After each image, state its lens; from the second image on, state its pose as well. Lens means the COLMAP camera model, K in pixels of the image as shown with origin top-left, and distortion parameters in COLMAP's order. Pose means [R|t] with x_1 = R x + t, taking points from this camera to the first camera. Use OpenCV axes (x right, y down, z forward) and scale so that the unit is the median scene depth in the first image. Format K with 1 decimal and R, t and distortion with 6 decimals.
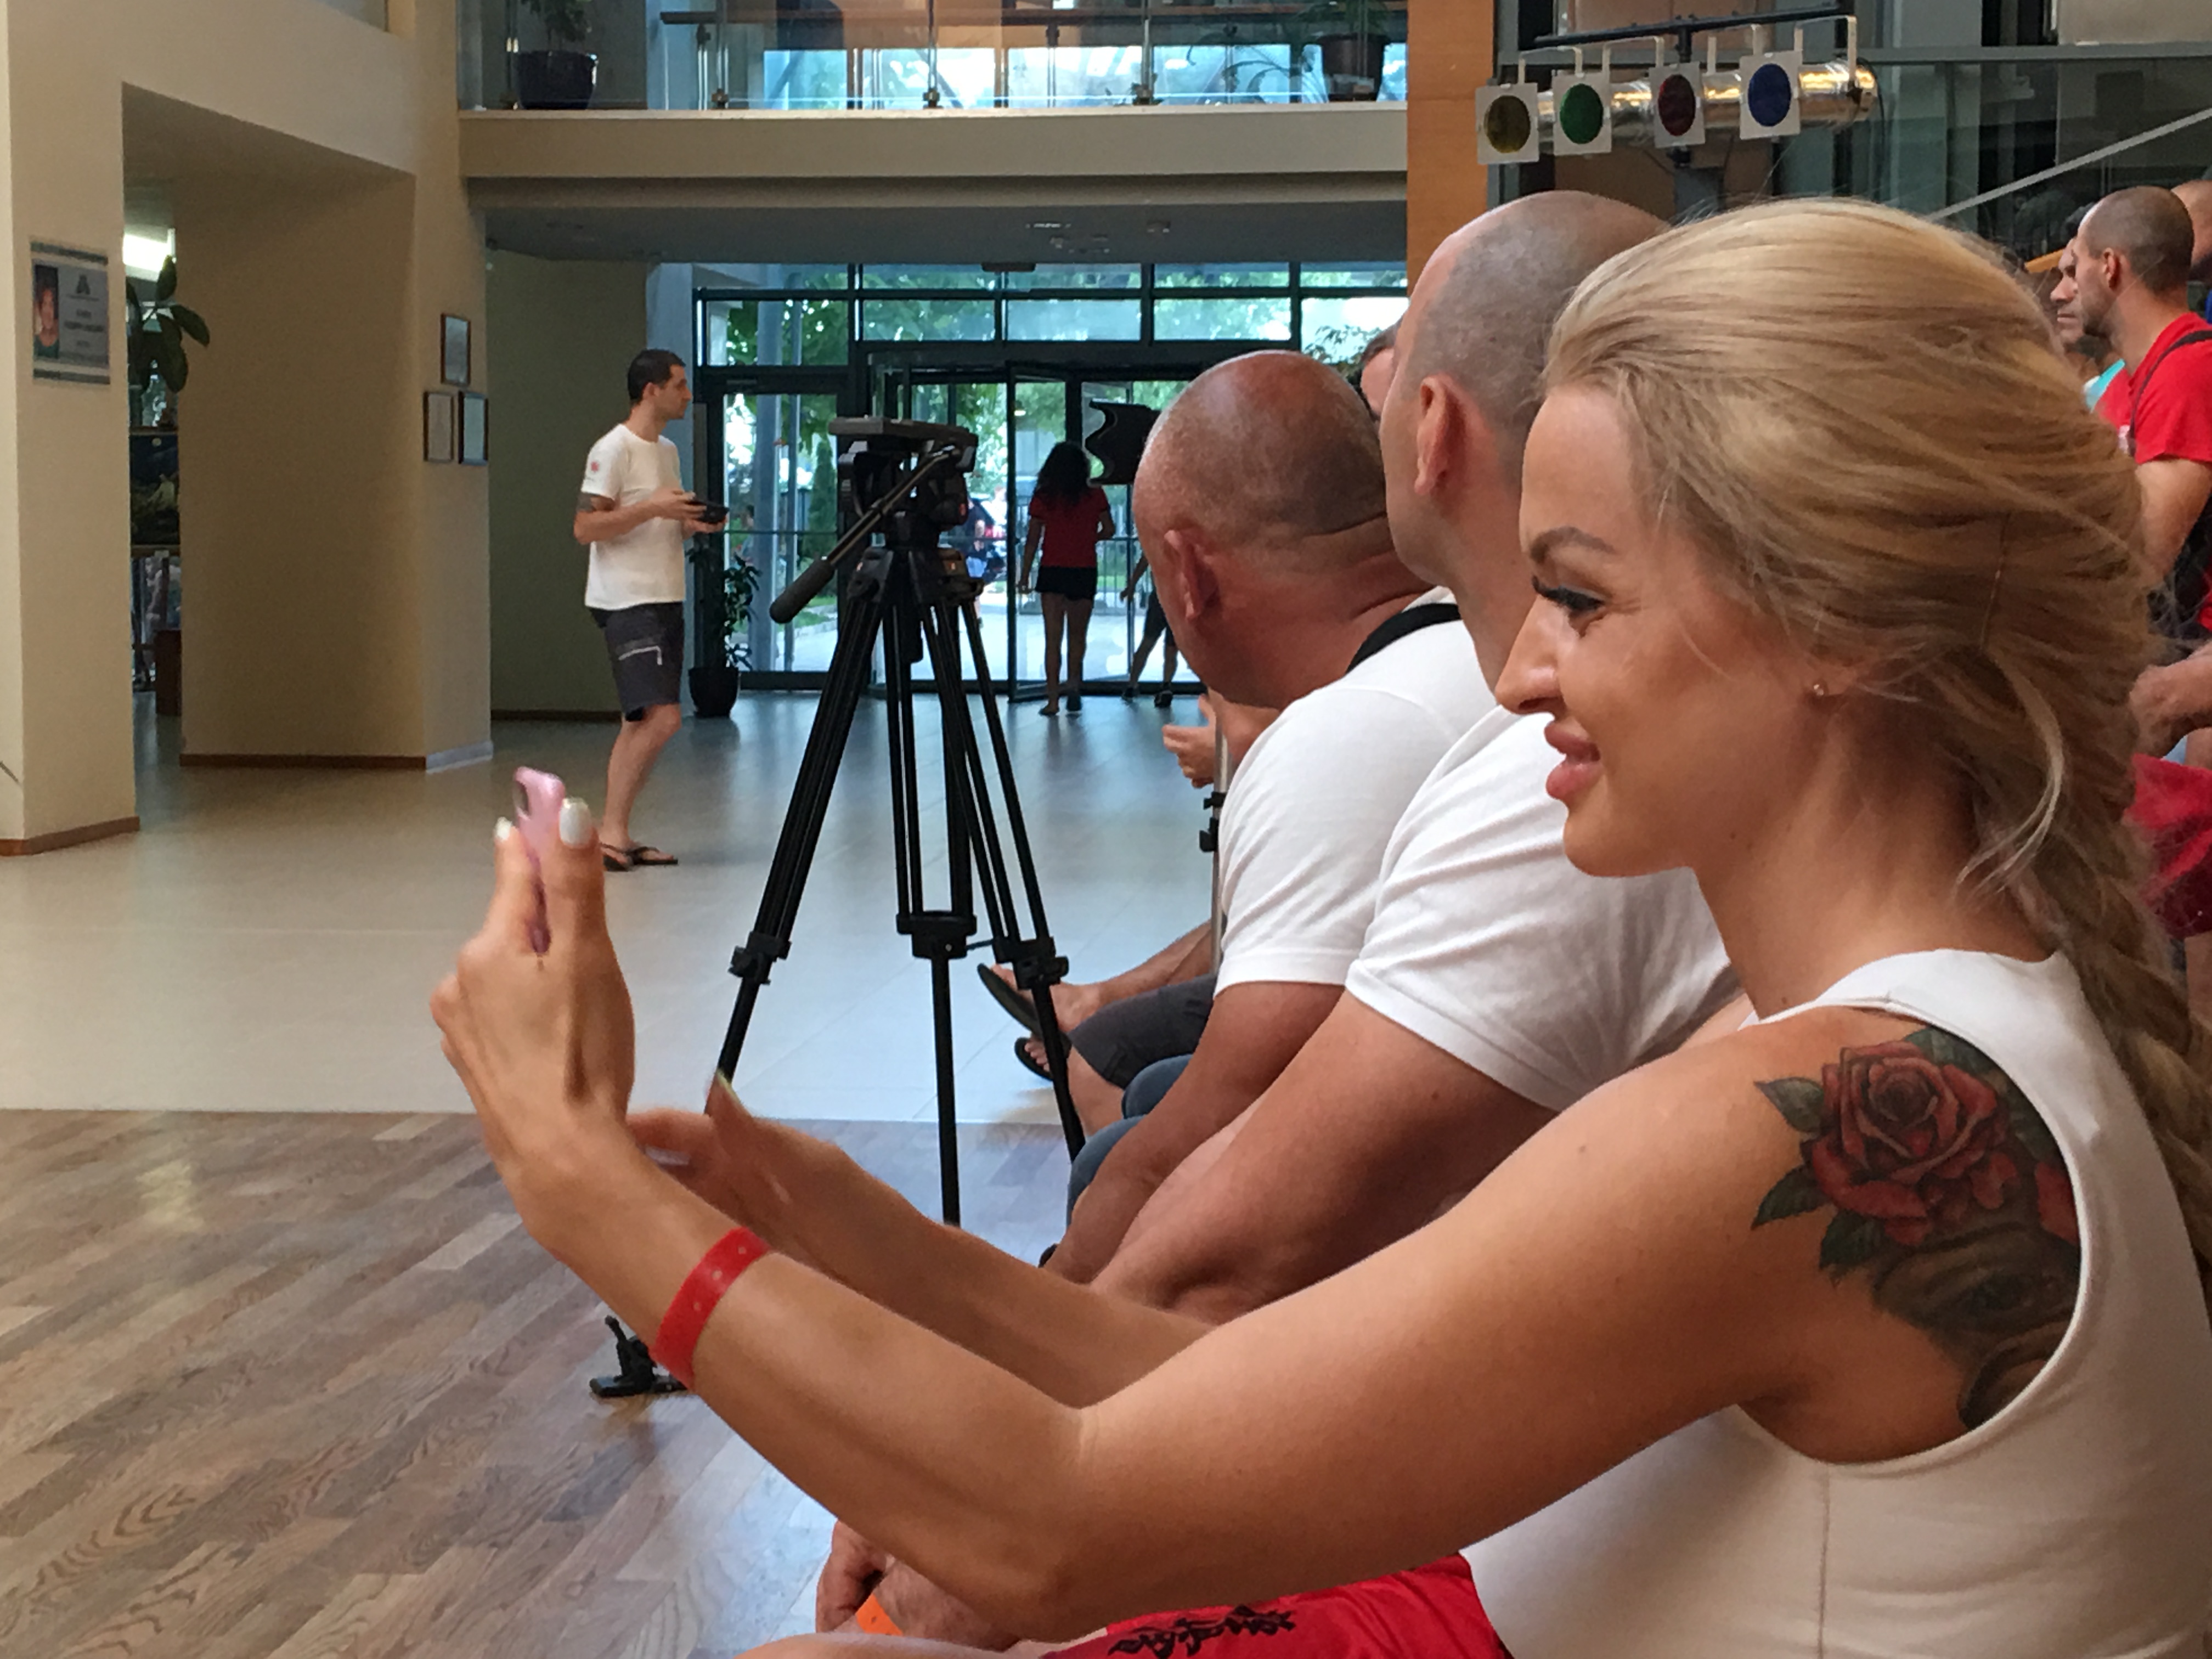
lens RADIAL K [[3814.3, 0, 1106.0], [0, 3814.3, 829.5], [0, 0, 1]] dist [0.056903, 0.253187]
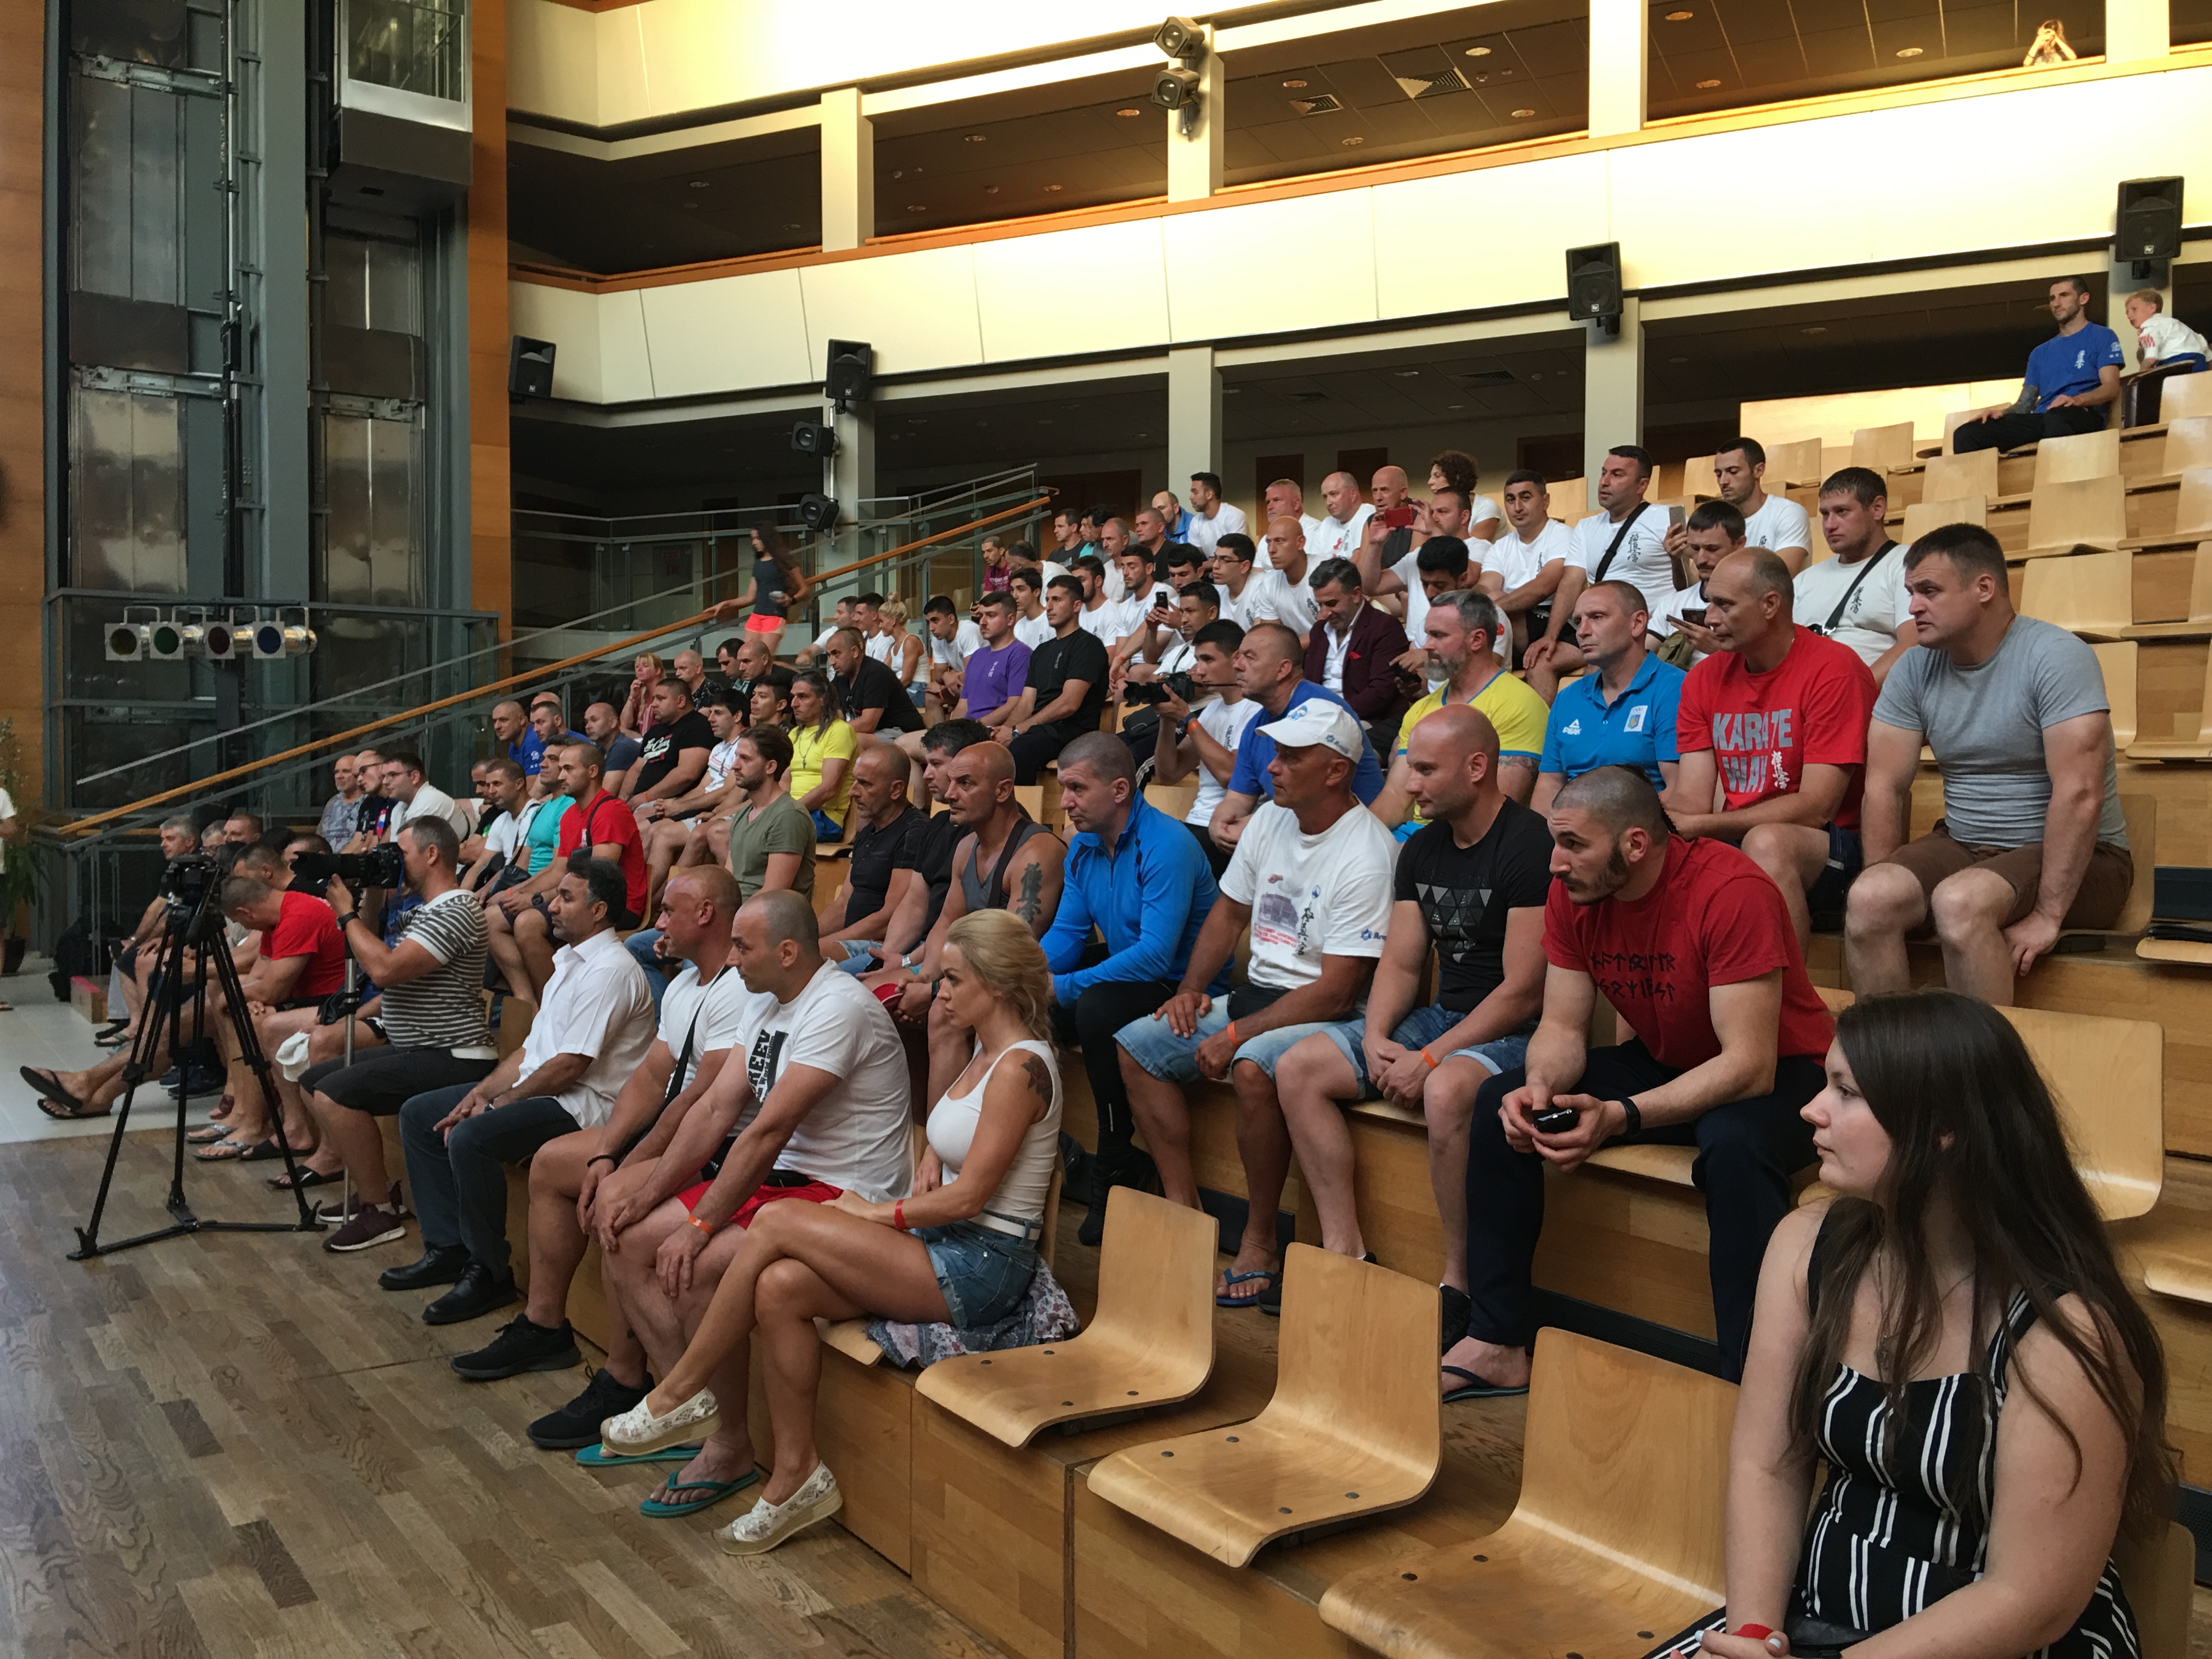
lens RADIAL K [[1856.0, 0, 1106.0], [0, 1856.0, 829.5], [0, 0, 1]] dist [0.000532, 0.000617]
pose [[0.772339, -0.018868, 0.634931, -0.134604], [0.055021, 0.997789, -0.037278, -0.015326], [-0.632823, 0.063726, 0.771669, -0.124610]]
